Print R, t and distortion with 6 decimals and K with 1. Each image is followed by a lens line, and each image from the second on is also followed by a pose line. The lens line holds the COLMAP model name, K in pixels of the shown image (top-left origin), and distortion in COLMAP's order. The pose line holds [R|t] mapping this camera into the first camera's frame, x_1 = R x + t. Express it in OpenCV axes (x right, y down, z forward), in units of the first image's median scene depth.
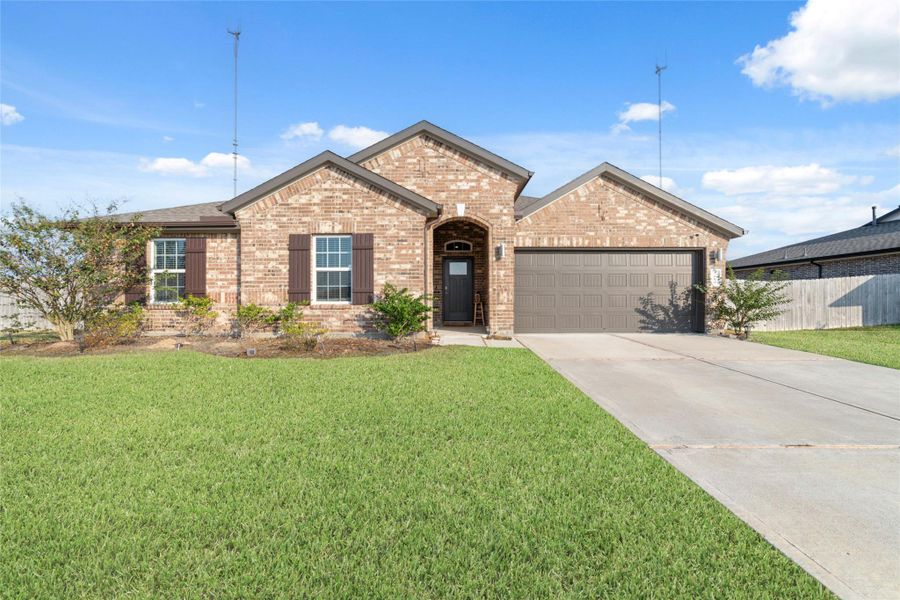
lens RADIAL K [[343.2, 0, 446.7], [0, 343.2, 303.2], [0, 0, 1]] dist [0.001275, 0.000333]
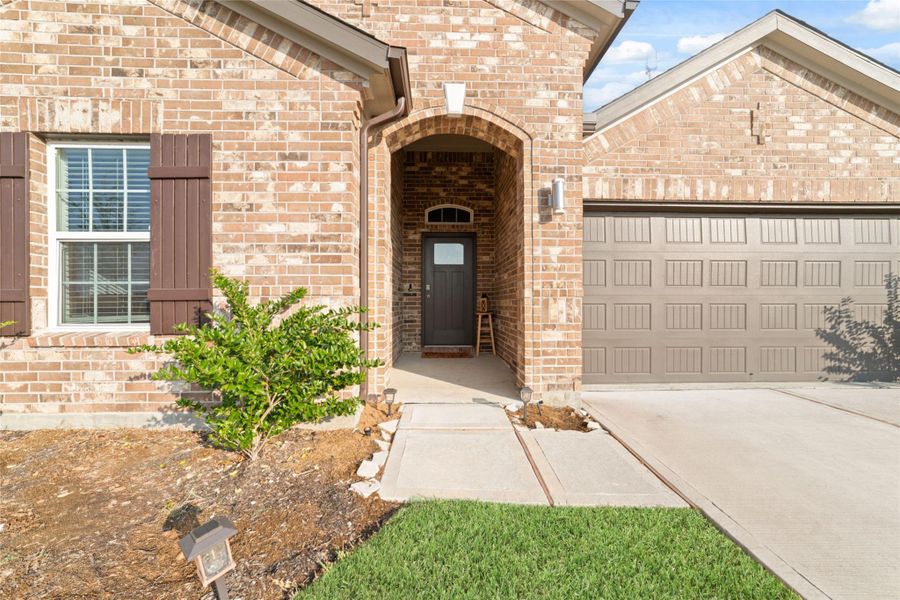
lens RADIAL K [[343.2, 0, 446.7], [0, 343.2, 303.2], [0, 0, 1]] dist [0.001275, 0.000333]
pose [[0.999644, 0.002716, 0.026552, 0.020378], [-0.002851, 0.999983, 0.005036, -0.028895], [-0.026538, -0.005110, 0.999635, 0.590639]]
